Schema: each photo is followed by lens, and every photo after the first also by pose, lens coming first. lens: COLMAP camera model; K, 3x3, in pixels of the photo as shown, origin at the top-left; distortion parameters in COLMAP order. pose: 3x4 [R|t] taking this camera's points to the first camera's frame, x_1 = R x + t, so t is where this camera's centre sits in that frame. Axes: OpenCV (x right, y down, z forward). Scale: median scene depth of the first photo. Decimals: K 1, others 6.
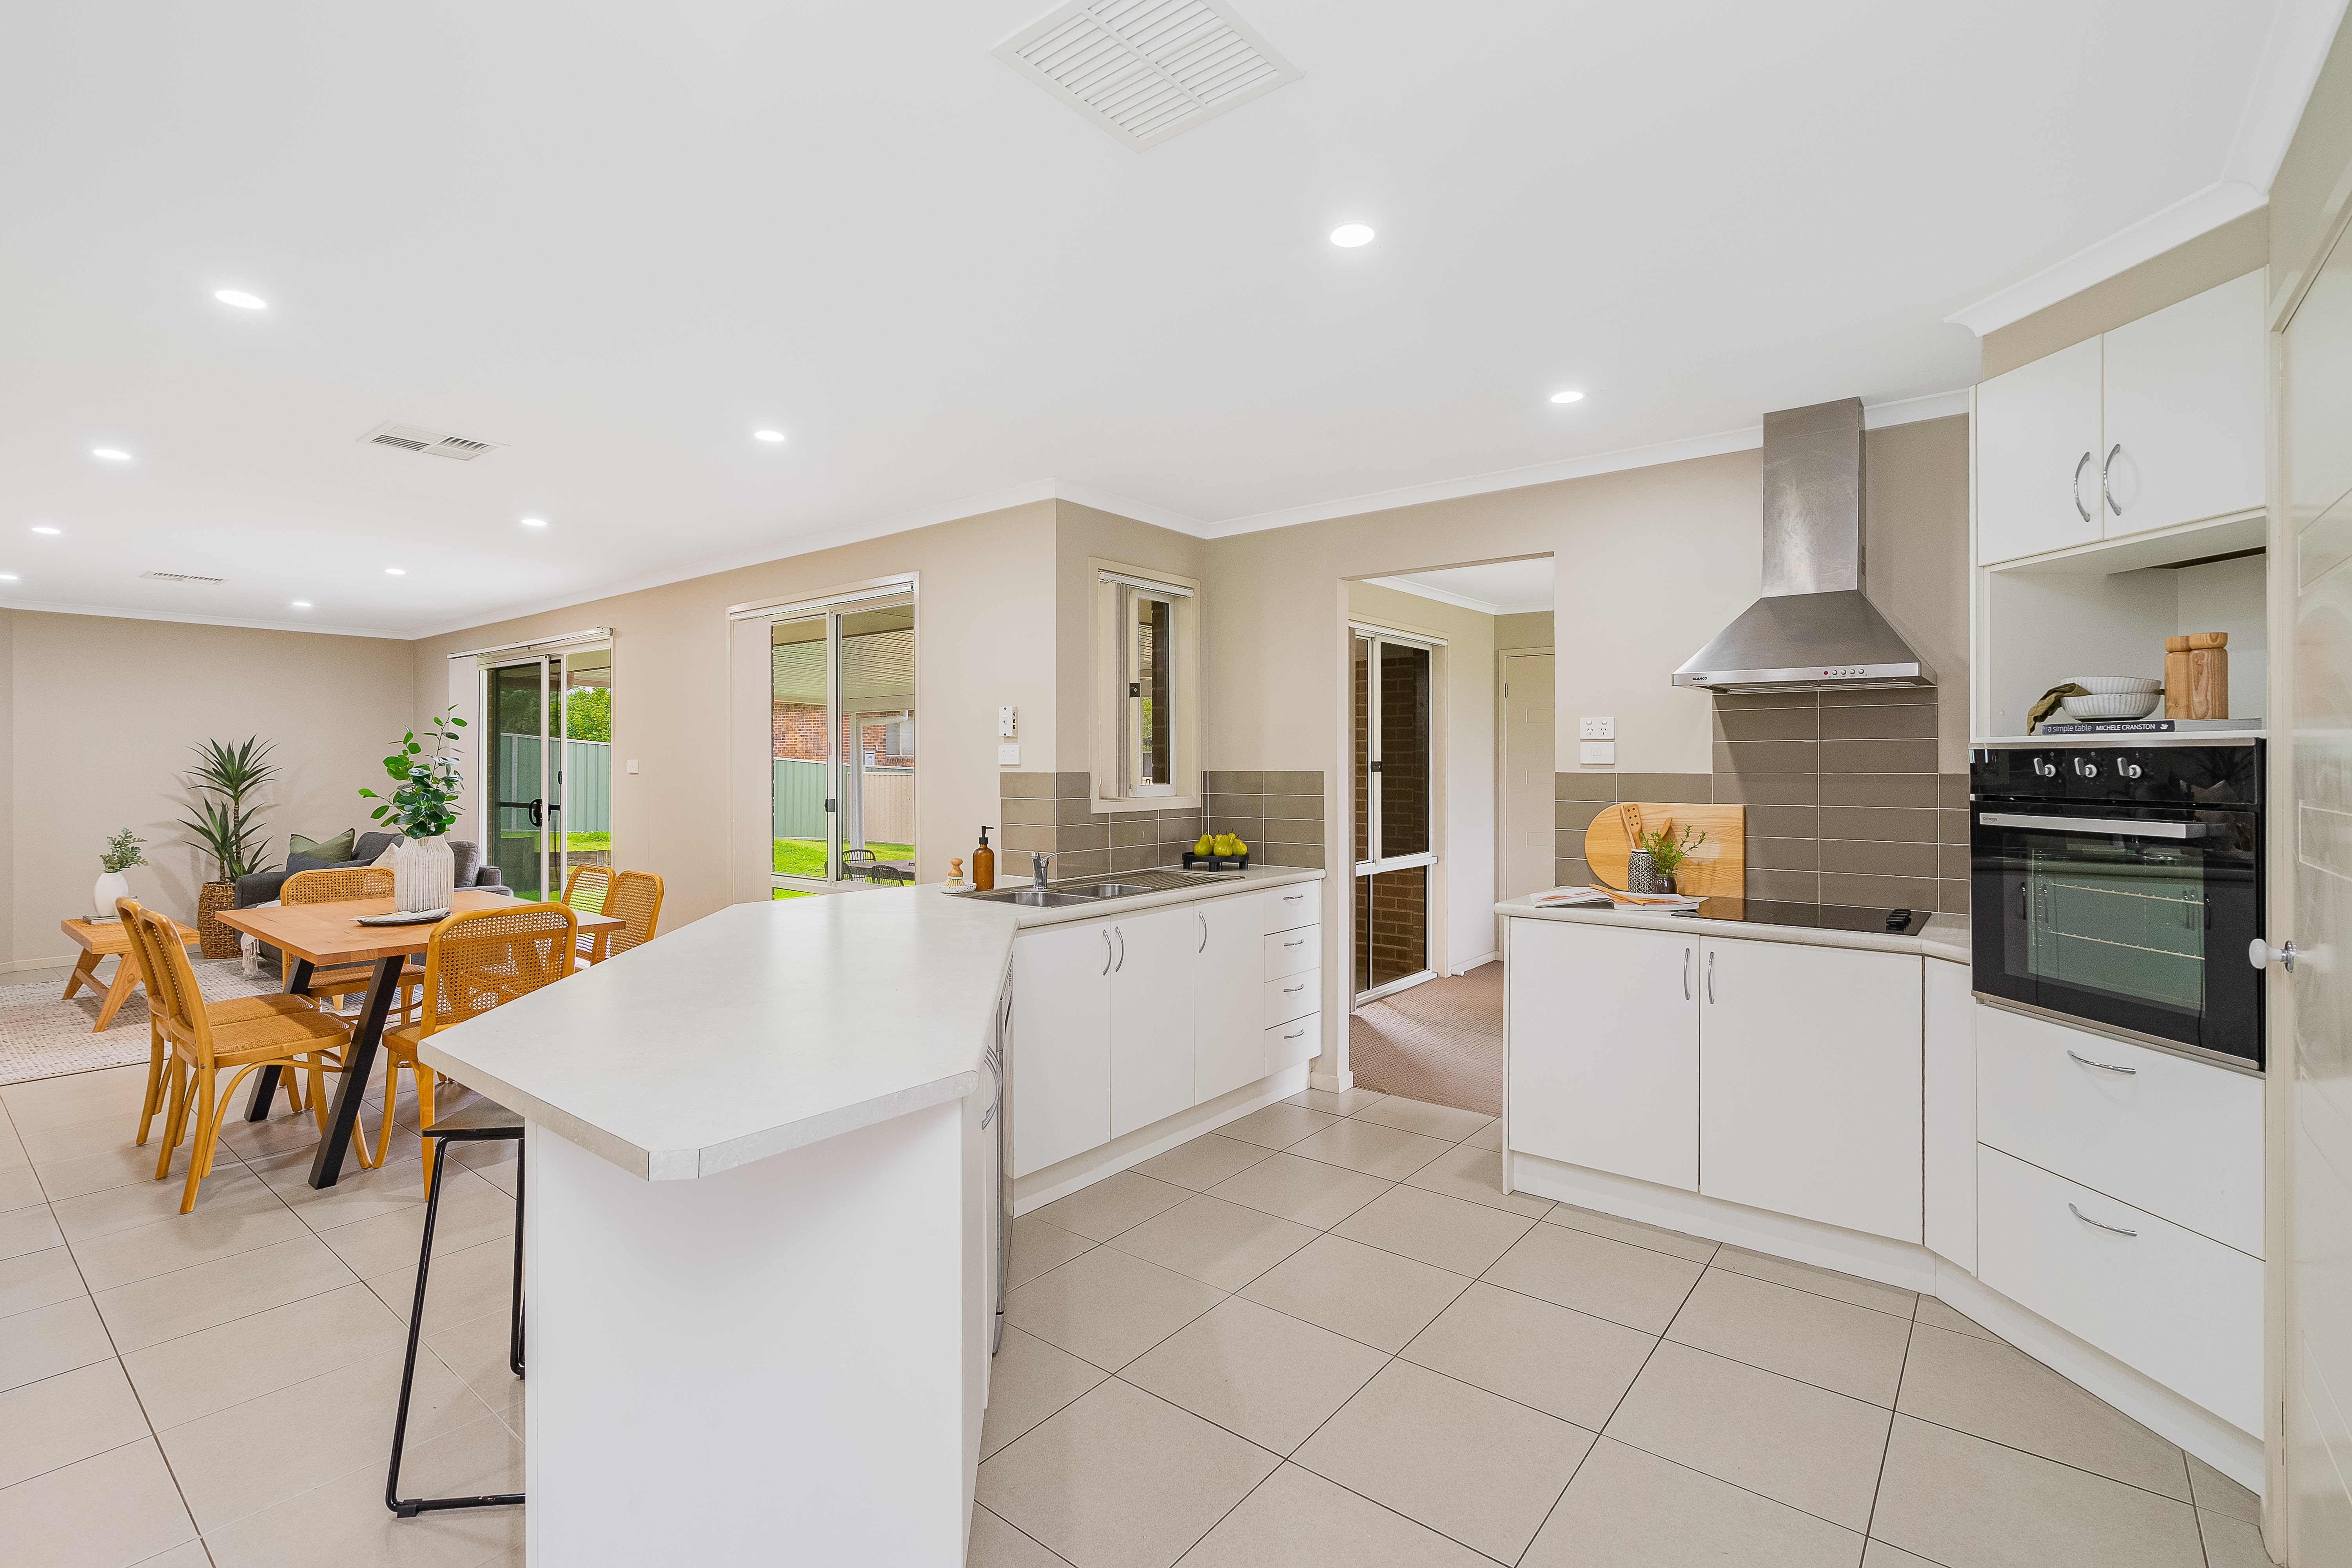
lens RADIAL K [[1088.0, 0, 1173.6], [0, 1088.0, 765.3], [0, 0, 1]] dist [0.001836, -0.000569]
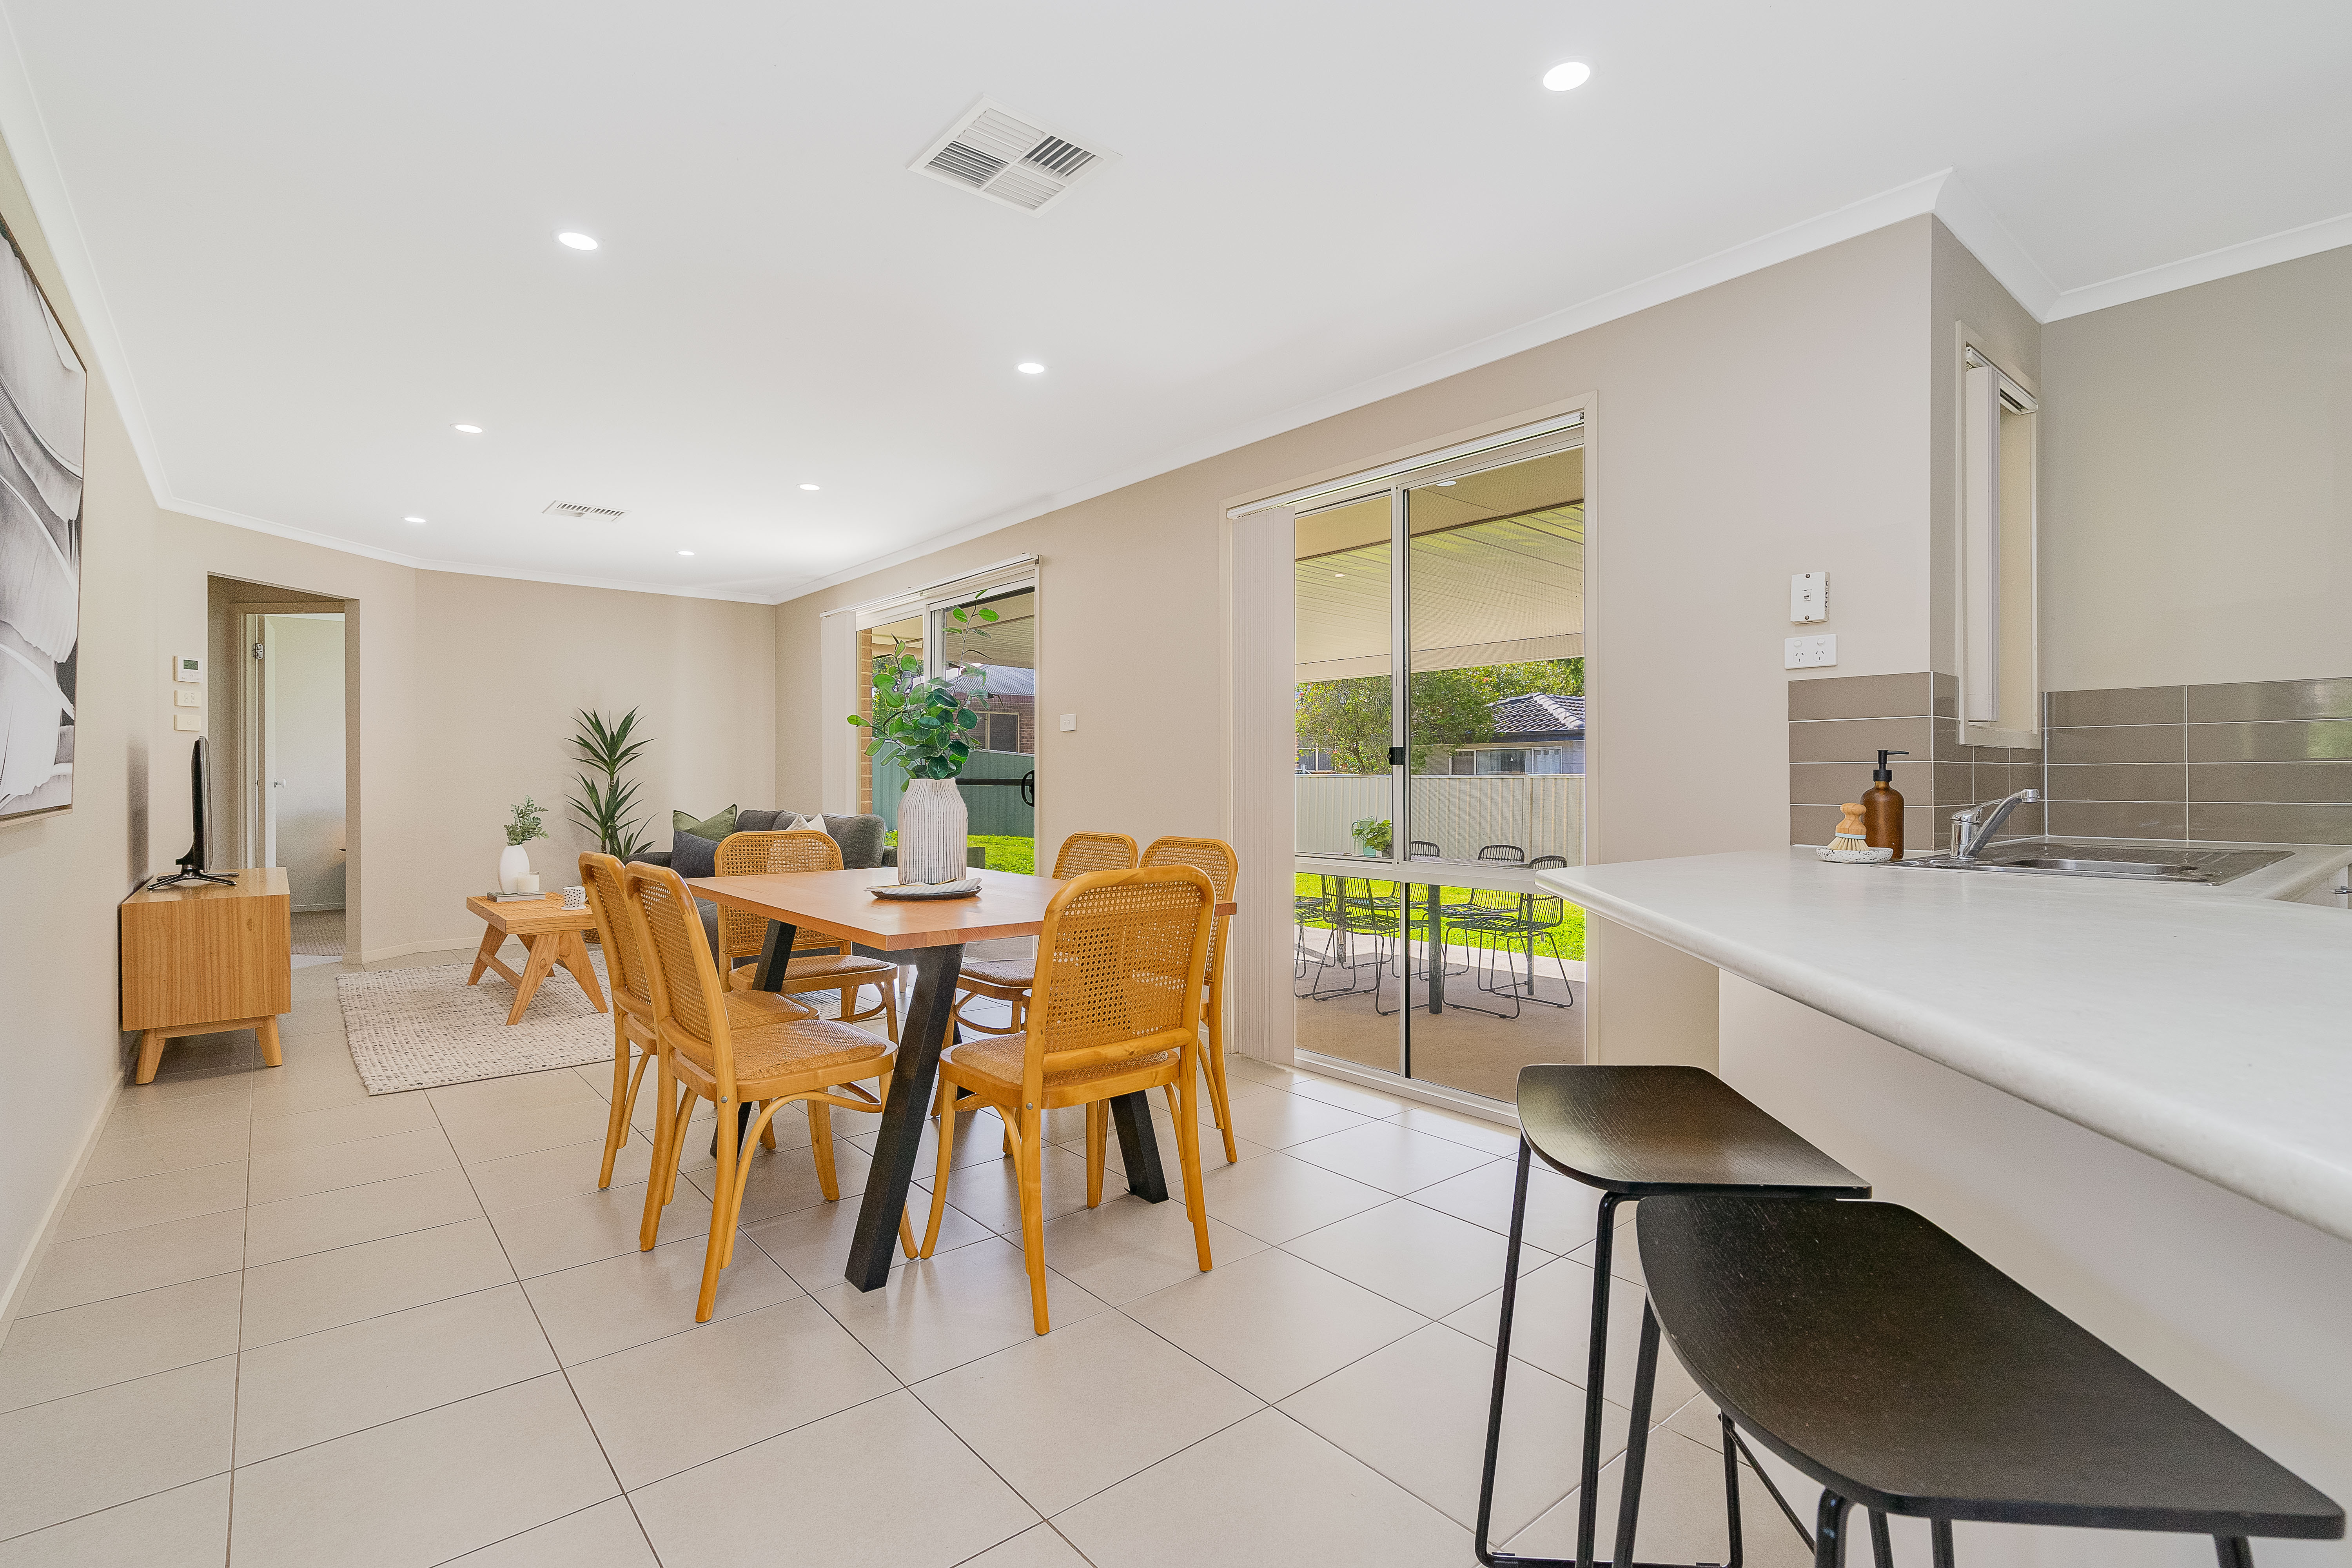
lens RADIAL K [[1088.0, 0, 1176.6], [0, 1088.0, 786.8], [0, 0, 1]] dist [0.001836, -0.000569]
pose [[0.982458, 0.001402, -0.186480, -0.307318], [-0.000293, 0.999982, 0.005974, 0.050673], [0.186485, -0.005814, 0.982441, 0.249563]]
